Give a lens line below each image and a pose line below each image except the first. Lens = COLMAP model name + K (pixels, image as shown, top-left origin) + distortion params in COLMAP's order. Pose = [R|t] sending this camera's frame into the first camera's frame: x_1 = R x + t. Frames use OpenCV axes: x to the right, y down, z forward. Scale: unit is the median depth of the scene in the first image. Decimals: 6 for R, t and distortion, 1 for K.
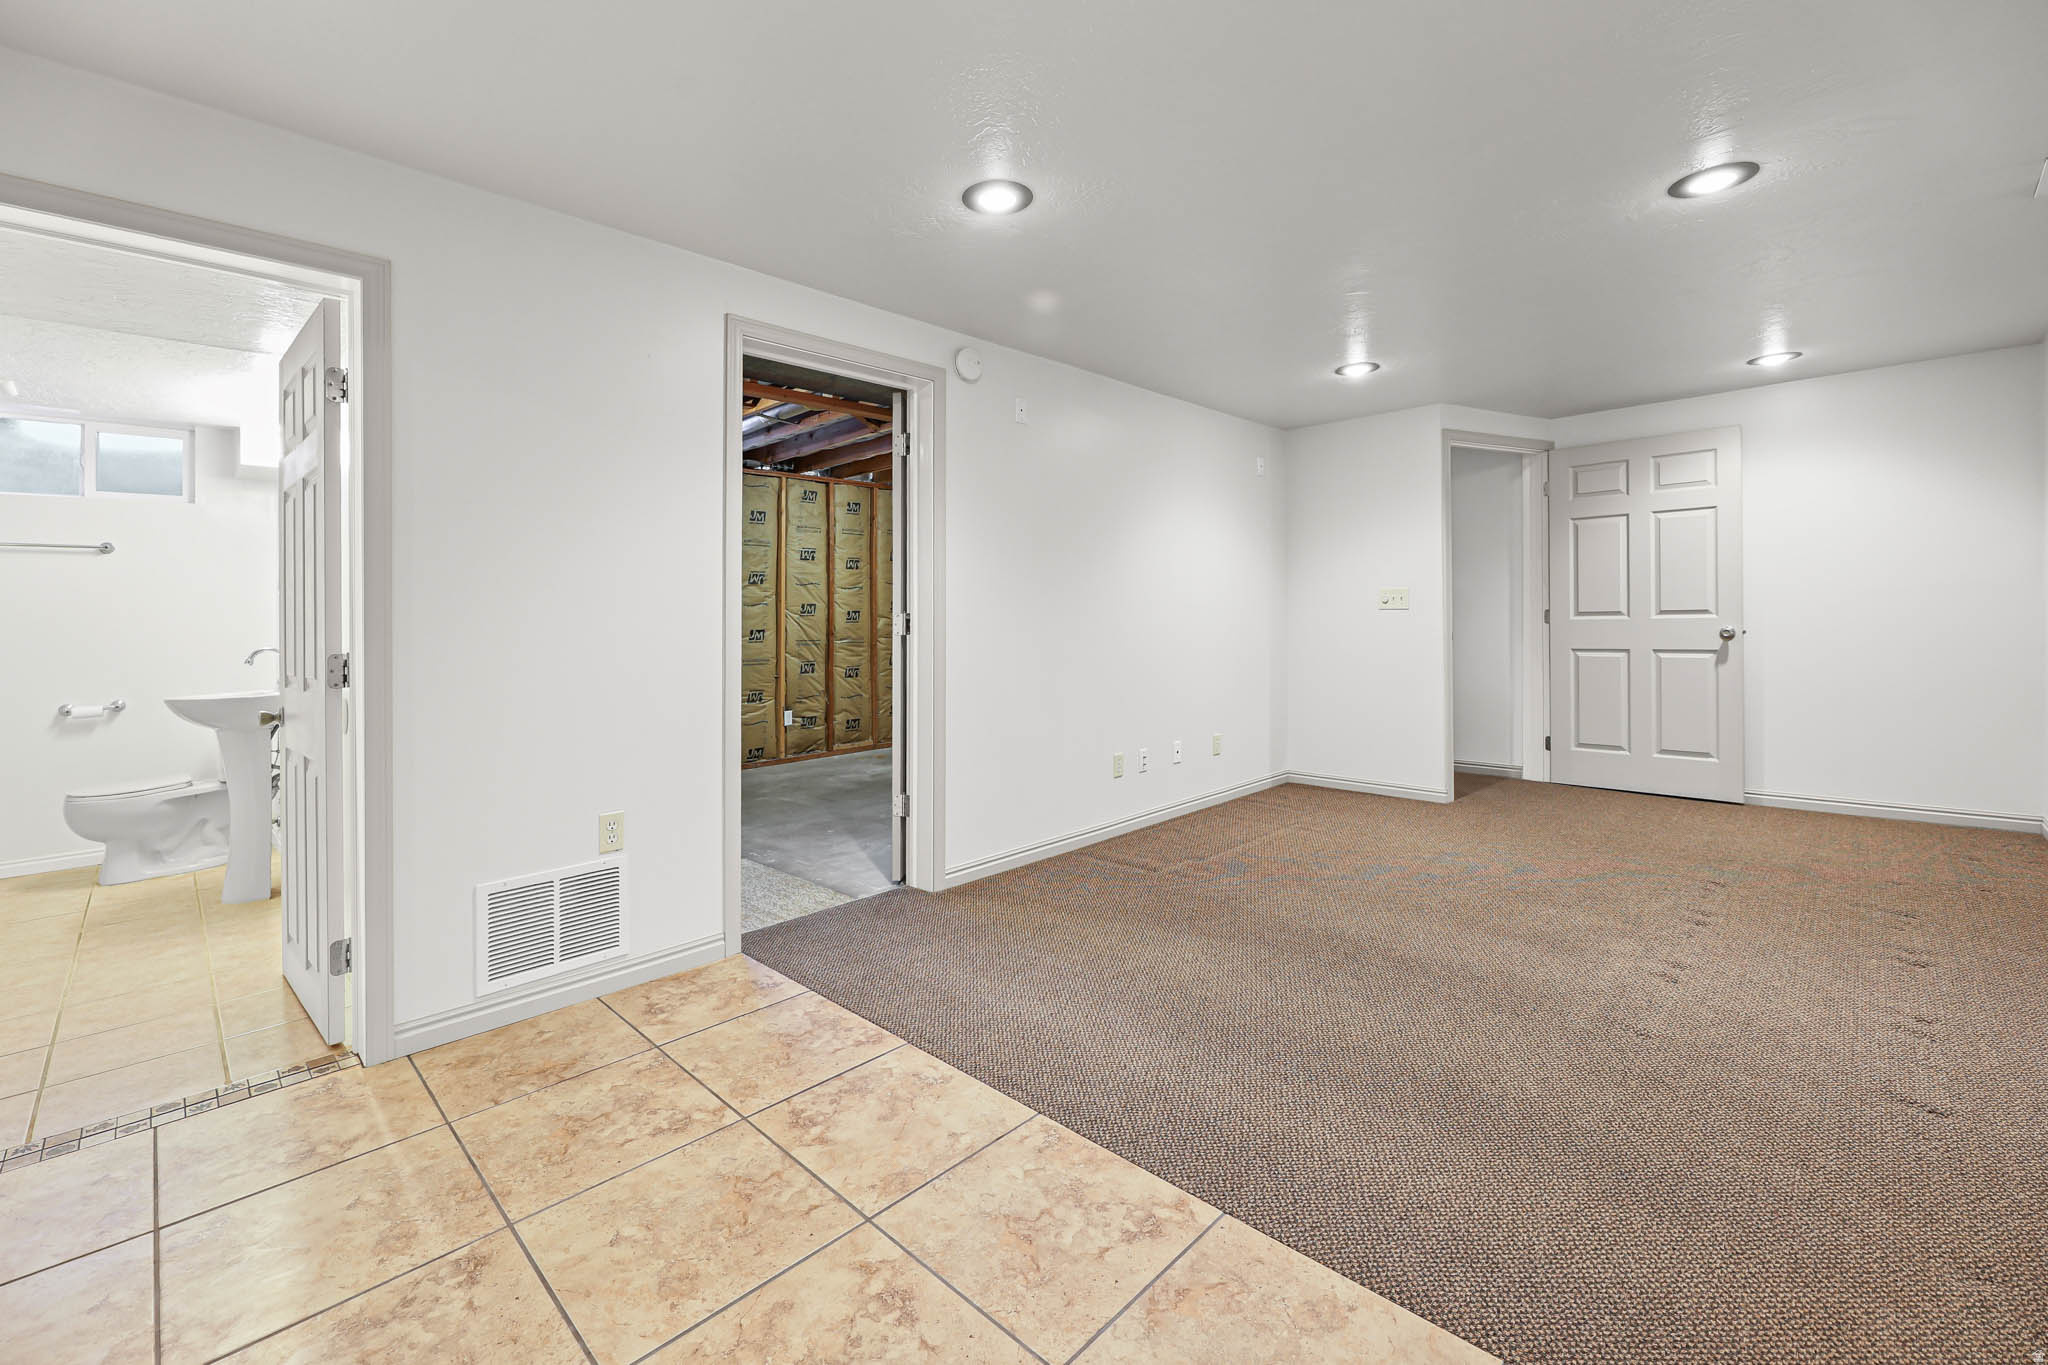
lens RADIAL K [[869.0, 0, 1018.0], [0, 869.0, 606.6], [0, 0, 1]] dist [0.001032, -0.000162]
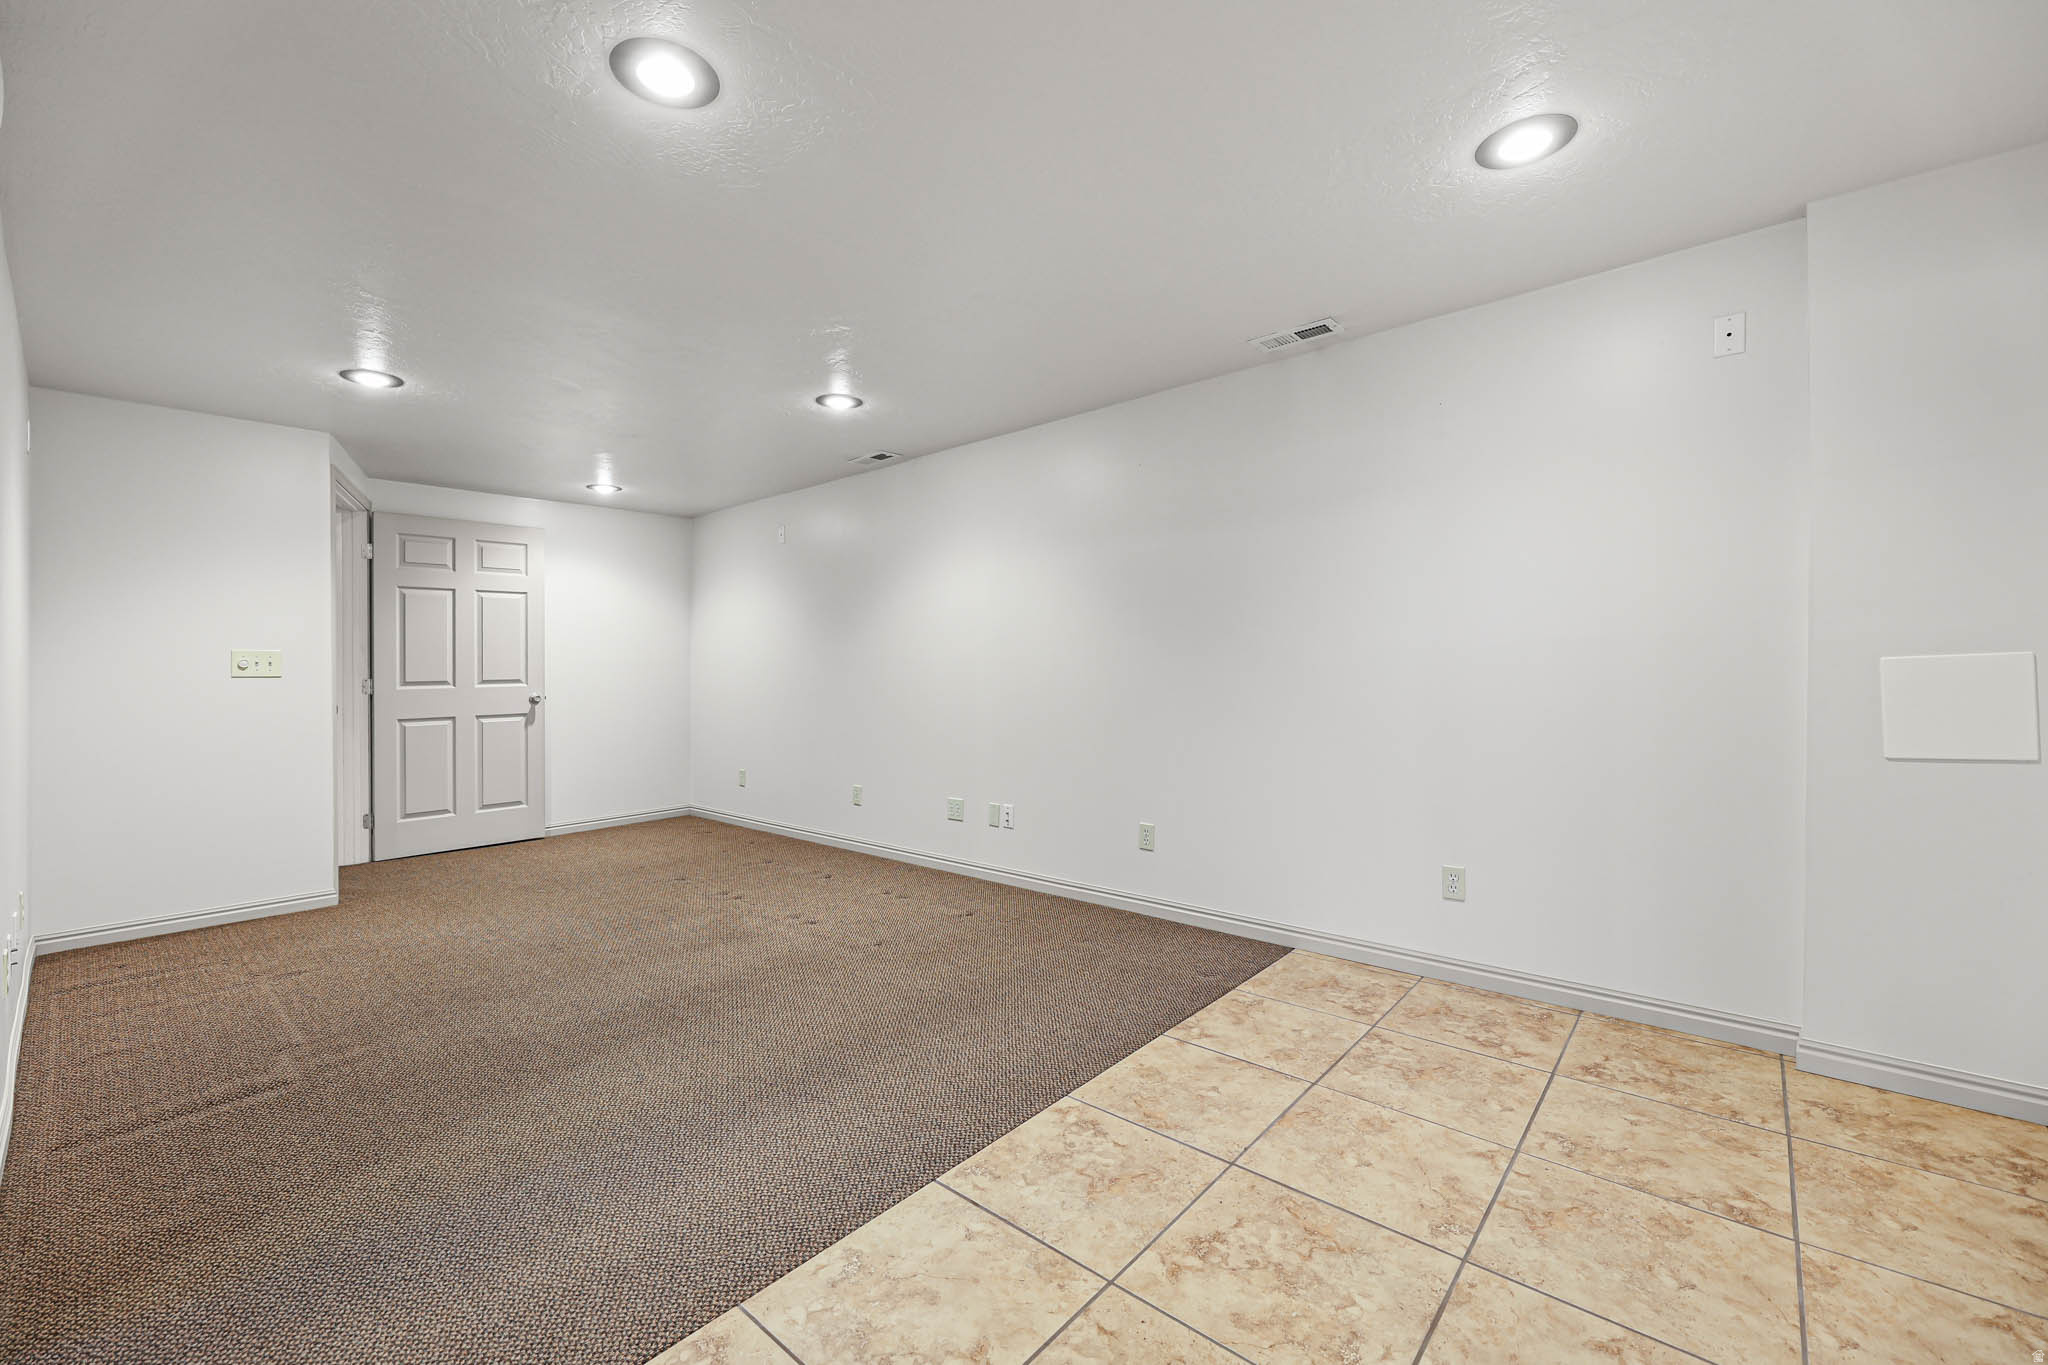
lens RADIAL K [[830.0, 0, 1024.0], [0, 830.0, 682.5], [0, 0, 1]] dist [-0.000106, -0.000182]
pose [[-0.063272, 0.002653, 0.997993, -0.622522], [0.002582, 0.999994, -0.002495, 0.020420], [-0.997993, 0.002419, -0.063279, 0.656205]]
